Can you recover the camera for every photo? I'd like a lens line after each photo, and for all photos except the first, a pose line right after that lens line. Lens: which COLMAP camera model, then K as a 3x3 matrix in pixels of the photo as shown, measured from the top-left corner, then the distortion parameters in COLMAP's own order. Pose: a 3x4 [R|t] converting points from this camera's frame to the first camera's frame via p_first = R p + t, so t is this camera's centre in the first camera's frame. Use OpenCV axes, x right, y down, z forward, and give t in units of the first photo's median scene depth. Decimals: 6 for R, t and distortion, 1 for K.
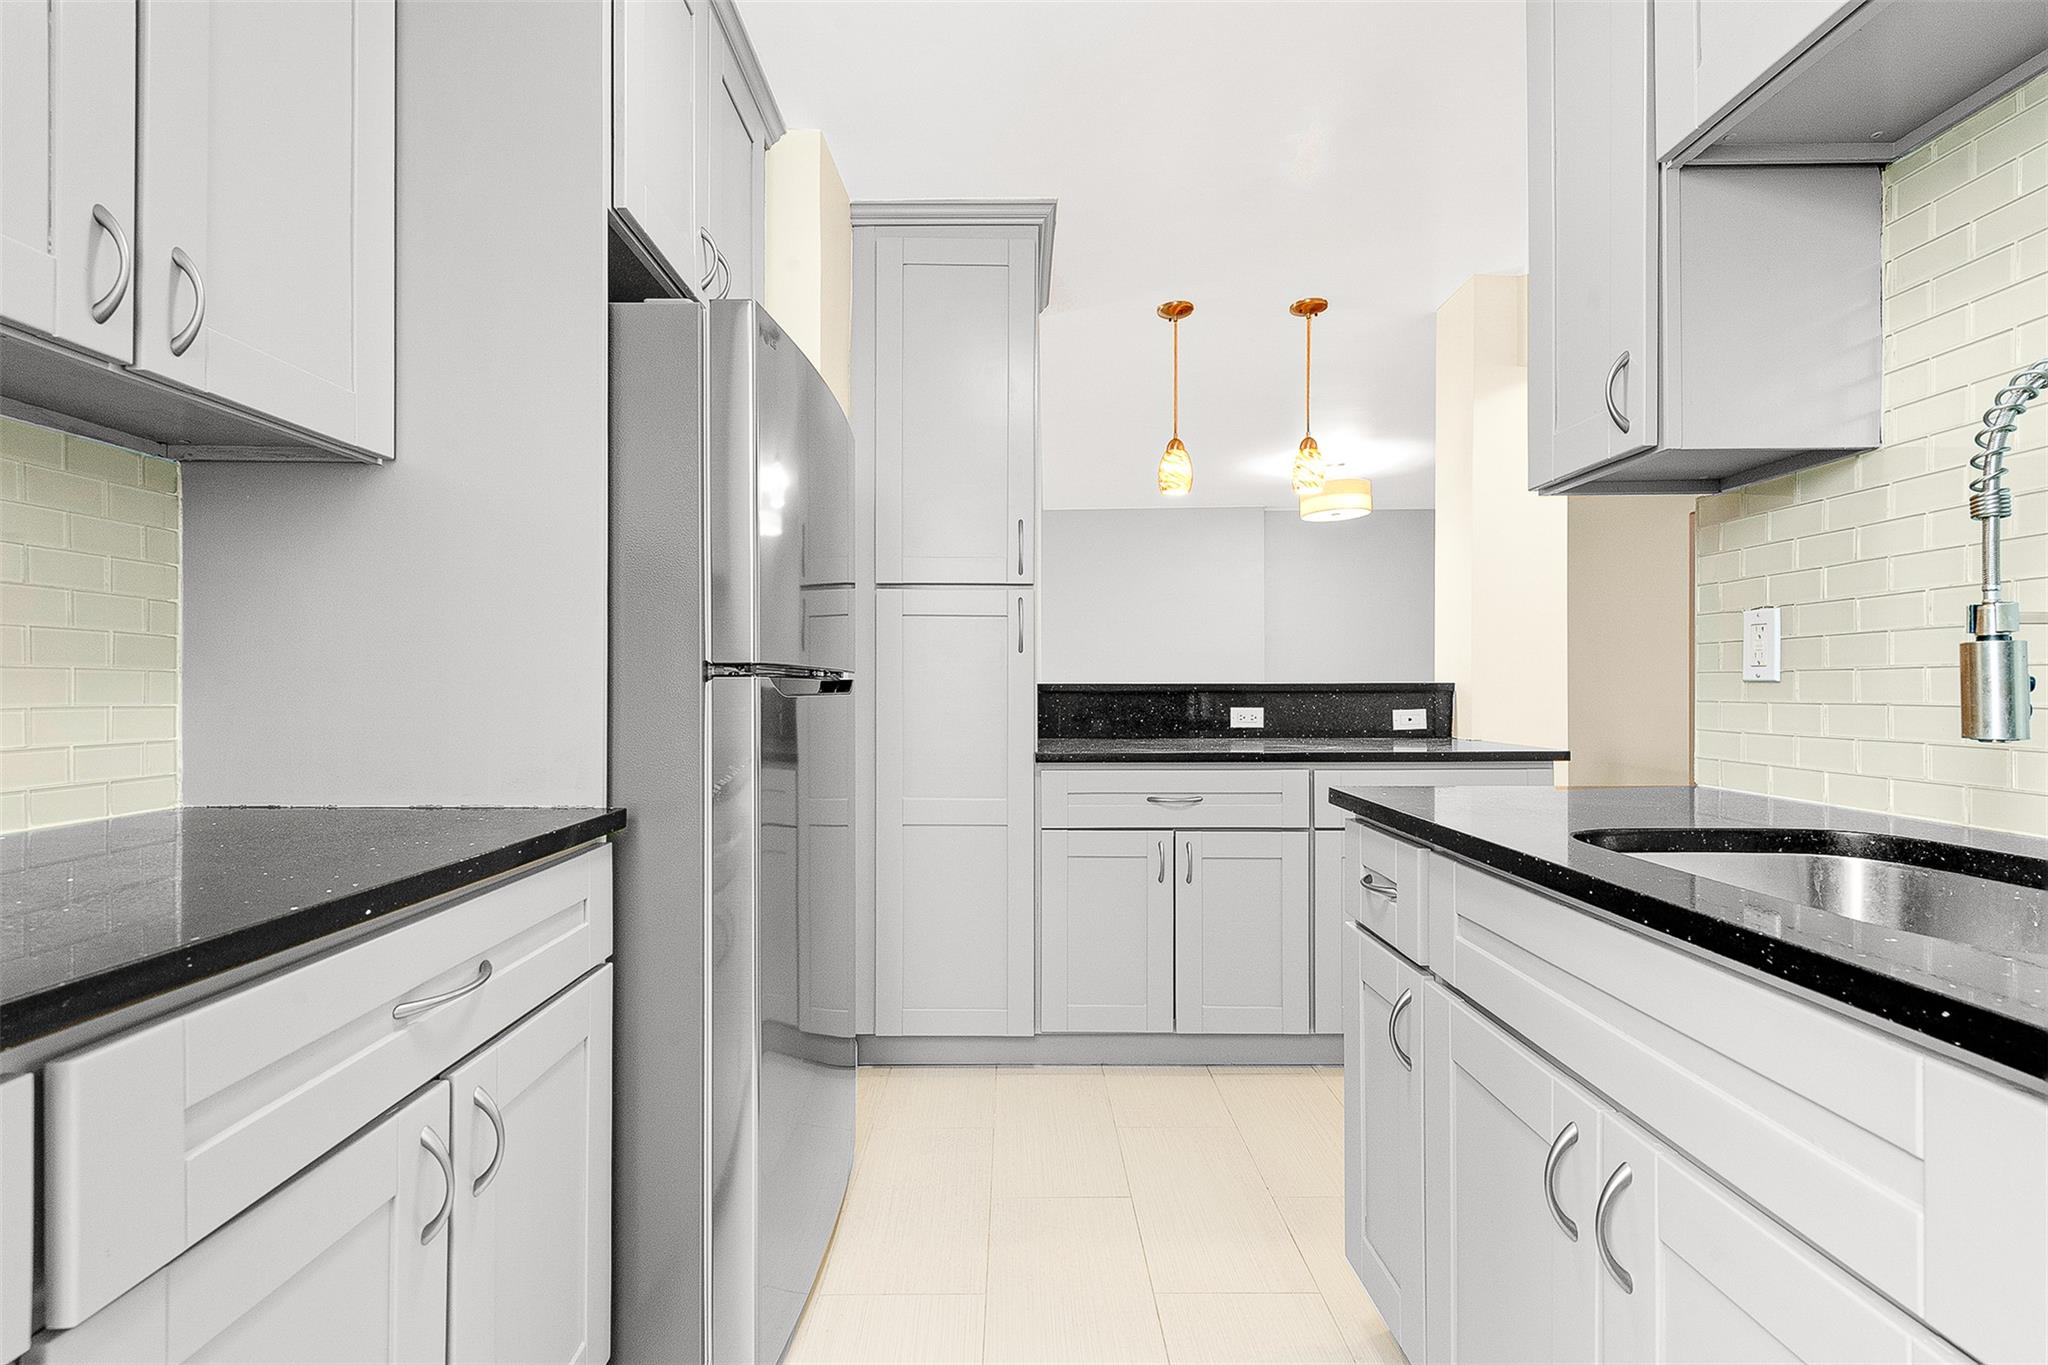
lens RADIAL K [[893.8, 0, 1024.0], [0, 893.8, 682.5], [0, 0, 1]] dist [0.014762, -0.006886]
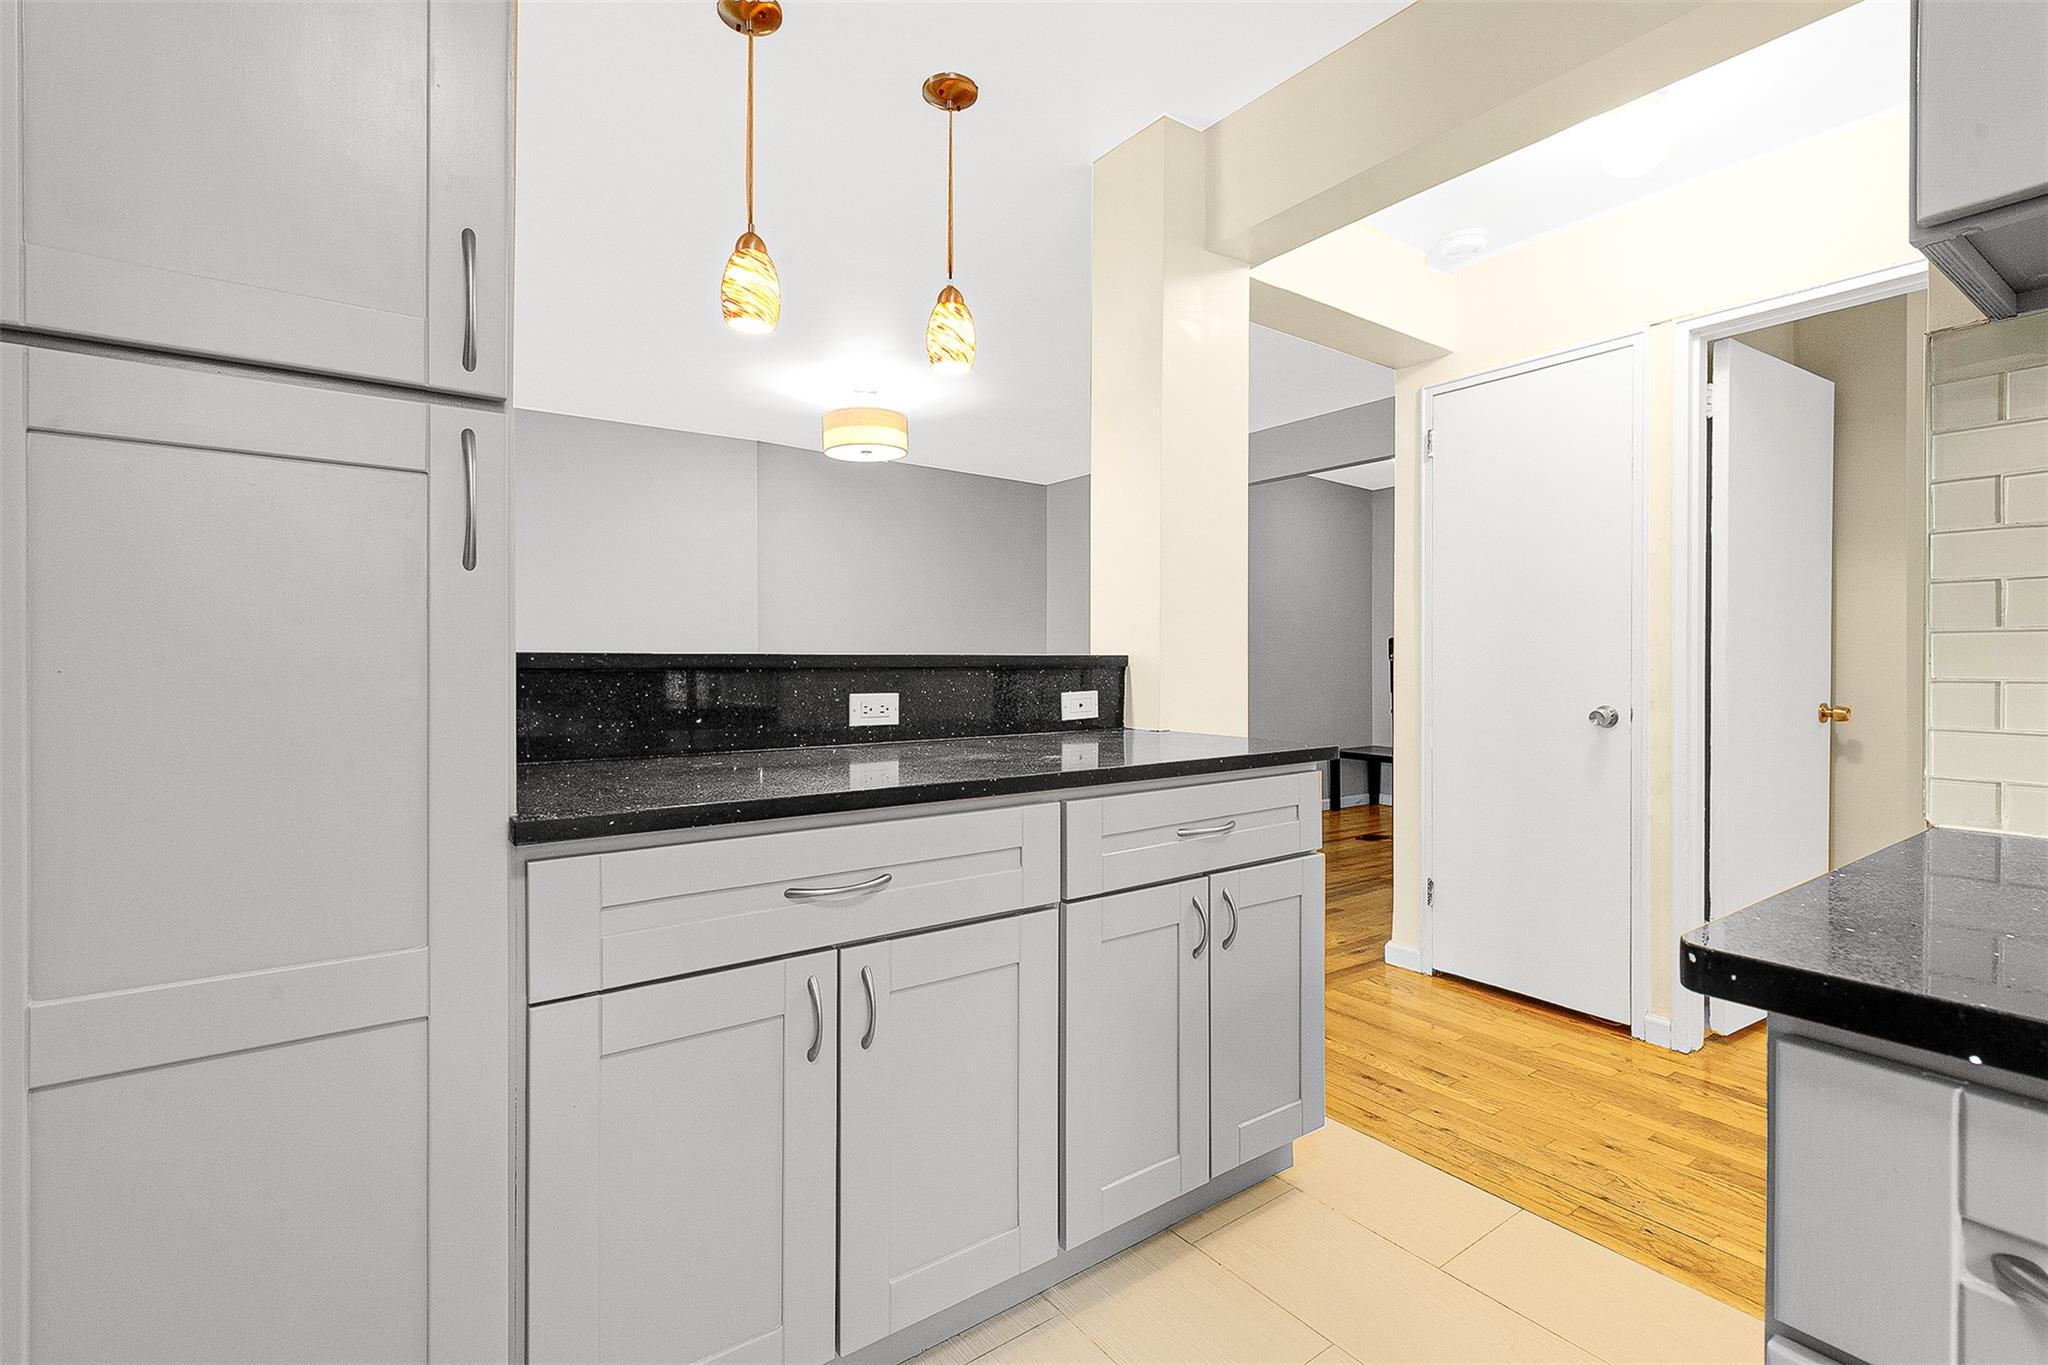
lens RADIAL K [[876.3, 0, 1016.7], [0, 876.3, 667.4], [0, 0, 1]] dist [0.003664, -0.003412]
pose [[0.805541, -0.002981, 0.592533, -0.031997], [-0.002386, 0.999963, 0.008275, 0.004715], [-0.592535, -0.008079, 0.805504, 0.457345]]
